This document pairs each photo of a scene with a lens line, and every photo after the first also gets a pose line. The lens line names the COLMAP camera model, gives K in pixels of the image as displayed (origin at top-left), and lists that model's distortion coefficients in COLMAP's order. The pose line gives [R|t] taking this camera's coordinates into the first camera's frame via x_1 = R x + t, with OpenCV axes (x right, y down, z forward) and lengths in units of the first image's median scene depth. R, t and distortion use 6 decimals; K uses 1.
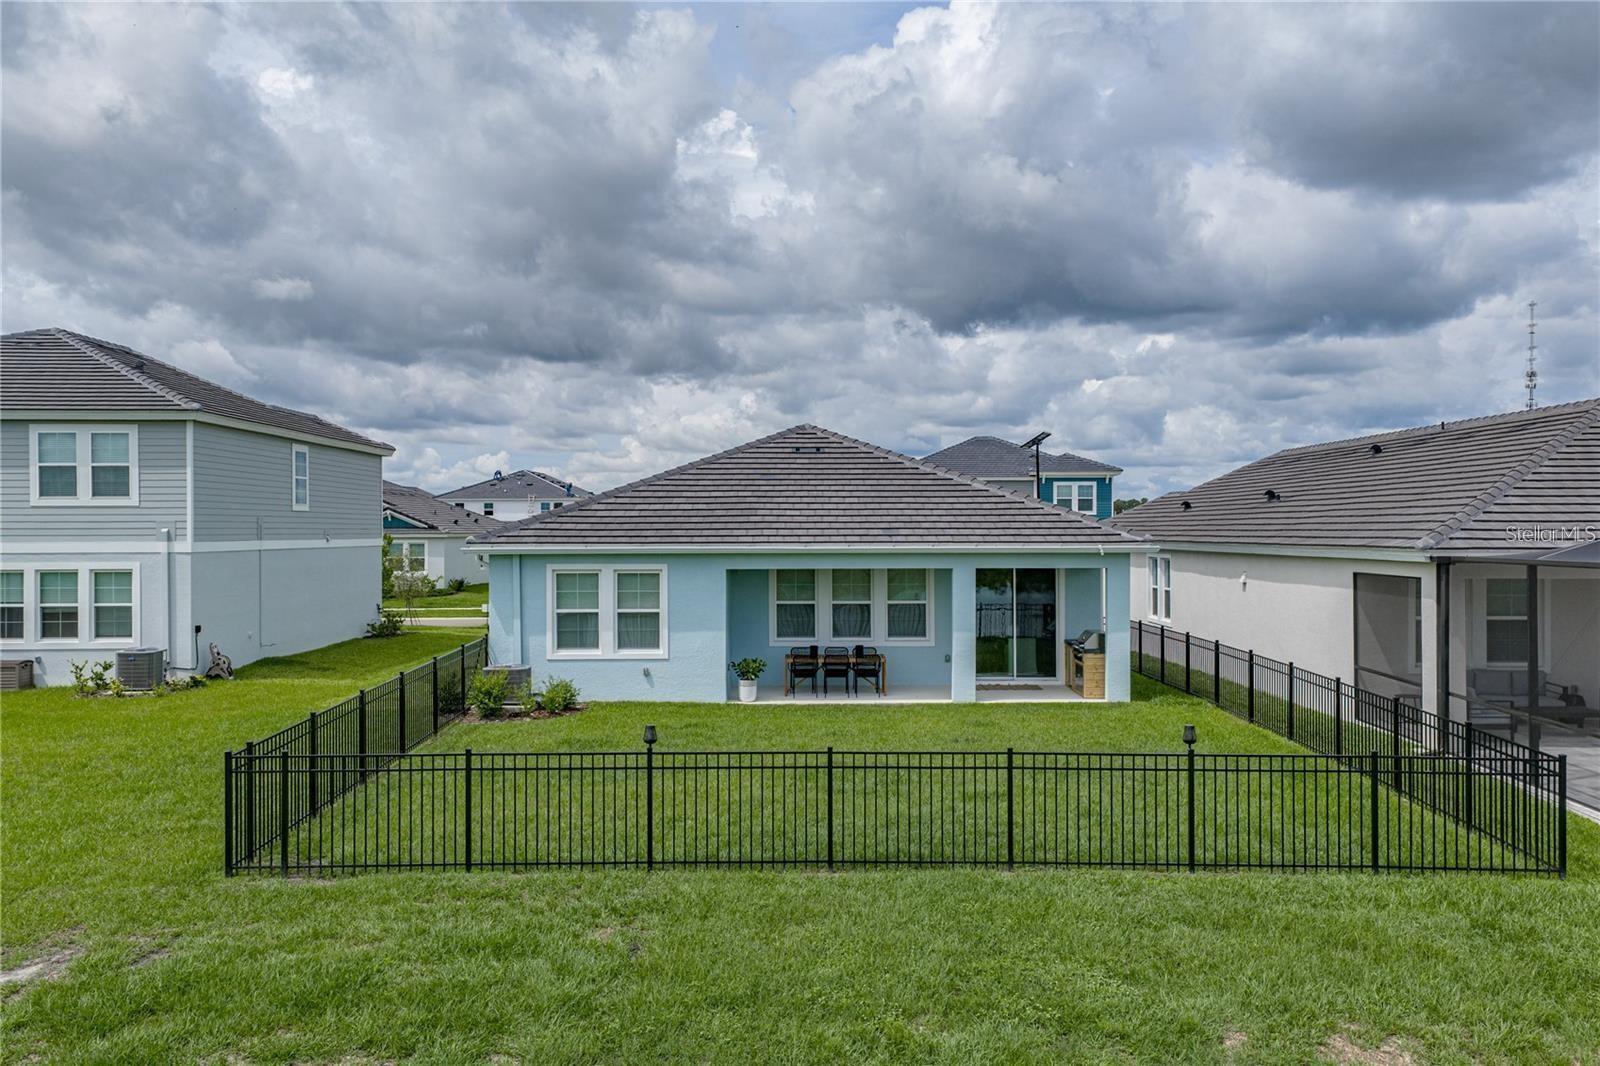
lens RADIAL K [[1330.8, 0, 834.2], [0, 1330.8, 542.4], [0, 0, 1]] dist [0.082768, -0.027817]
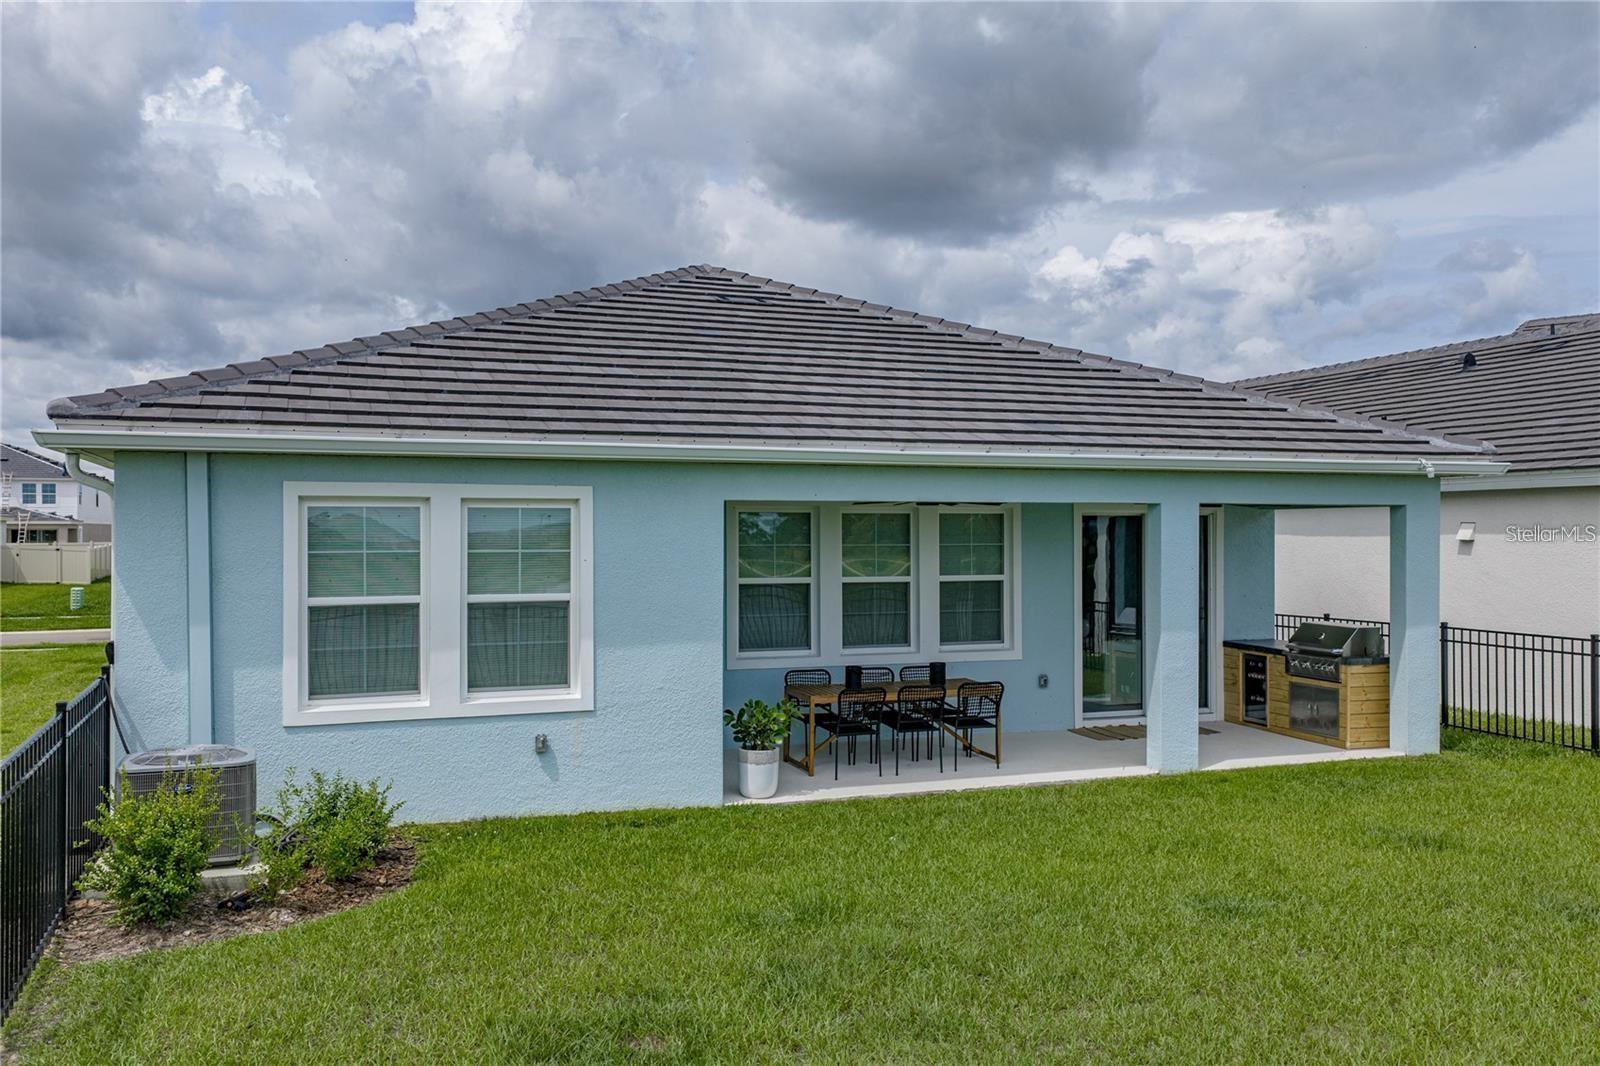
lens RADIAL K [[1330.8, 0, 821.8], [0, 1330.8, 539.7], [0, 0, 1]] dist [0.082768, -0.027817]
pose [[0.941526, -0.000583, 0.336939, -0.187864], [0.003056, 0.999972, -0.006809, 0.034288], [-0.336925, 0.007441, 0.941502, 0.542526]]
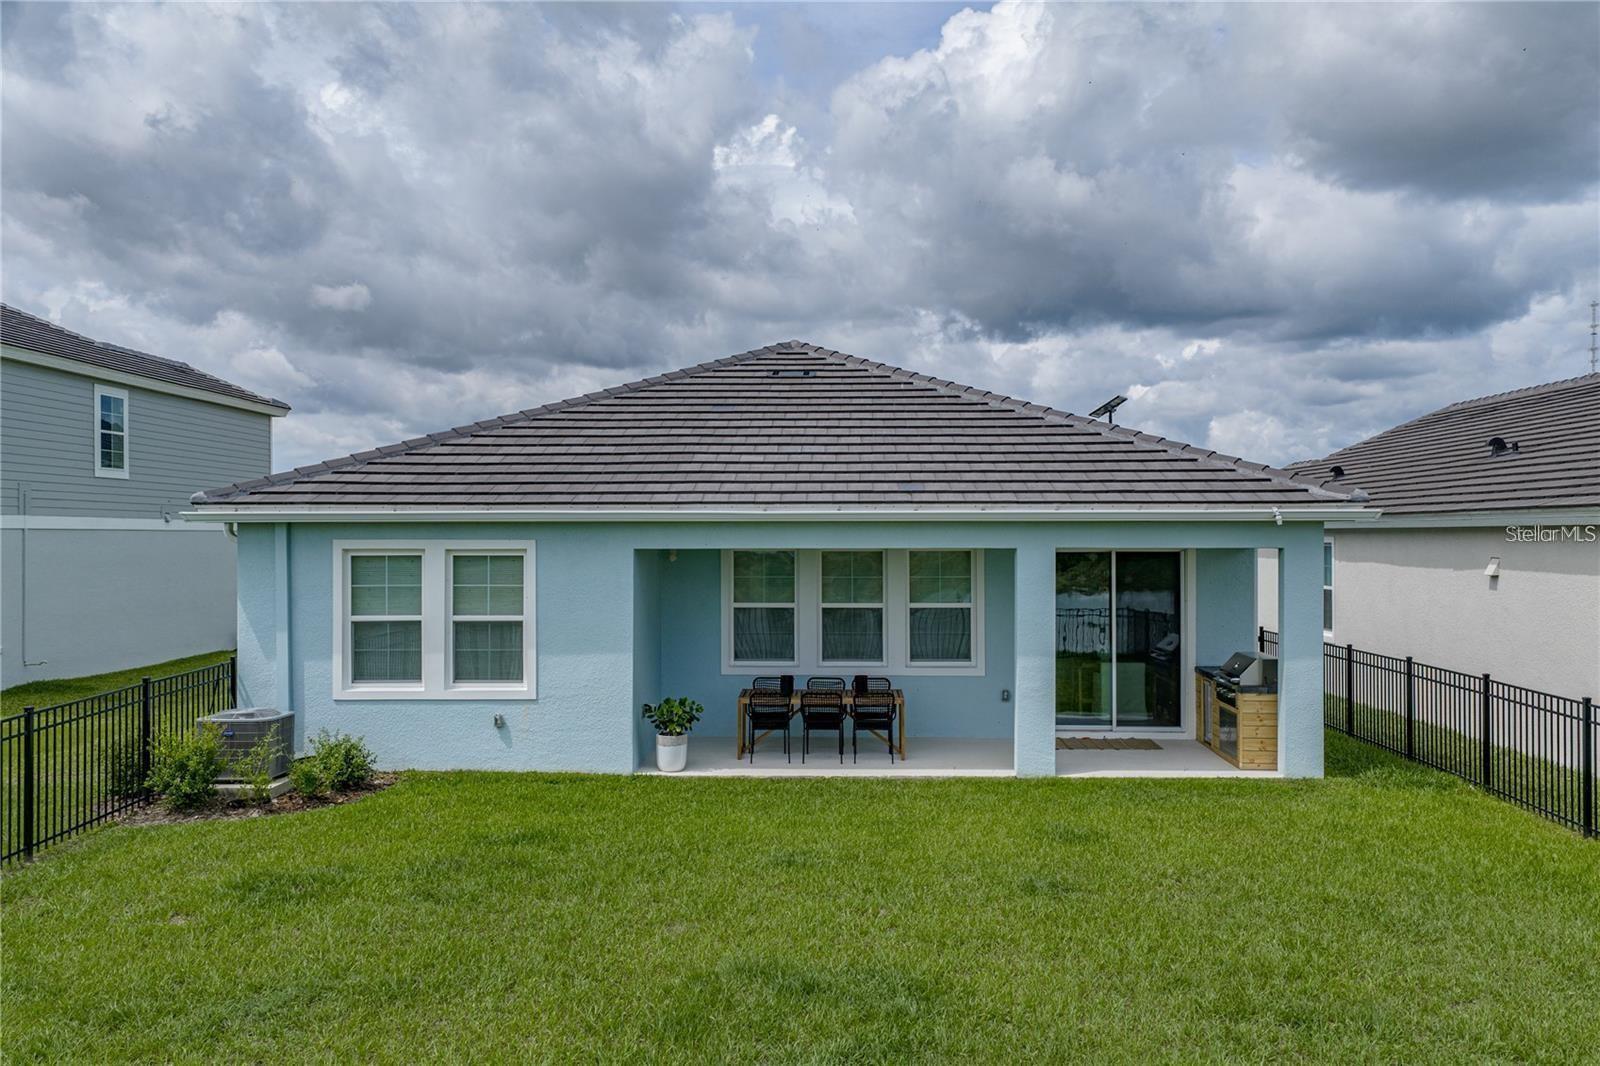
lens RADIAL K [[1330.8, 0, 818.0], [0, 1330.8, 533.5], [0, 0, 1]] dist [0.082768, -0.027817]
pose [[0.999113, 0.001267, -0.042085, 0.024645], [-0.001733, 0.999938, -0.011041, 0.018681], [0.042068, 0.011104, 0.999053, 0.384598]]
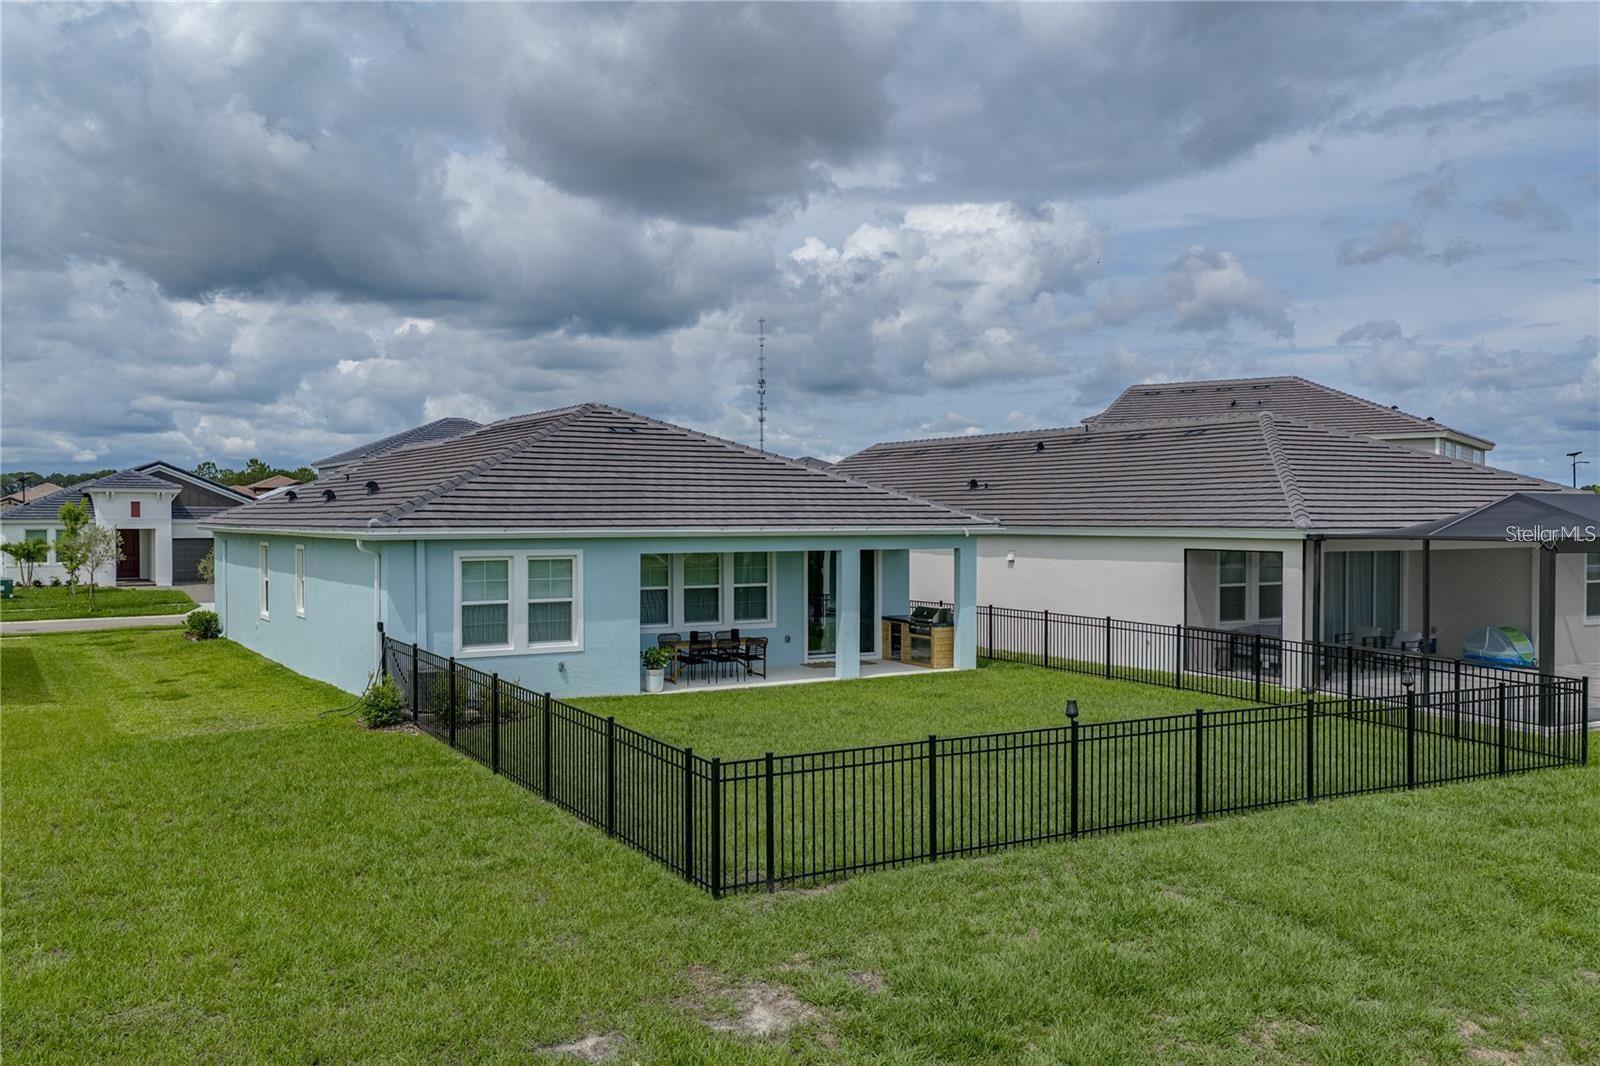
lens RADIAL K [[1330.8, 0, 809.1], [0, 1330.8, 525.8], [0, 0, 1]] dist [0.082768, -0.027817]
pose [[0.867759, -0.002113, 0.496981, -0.424884], [0.003503, 0.999992, -0.001866, 0.002202], [-0.496973, 0.003360, 0.867759, 0.107225]]
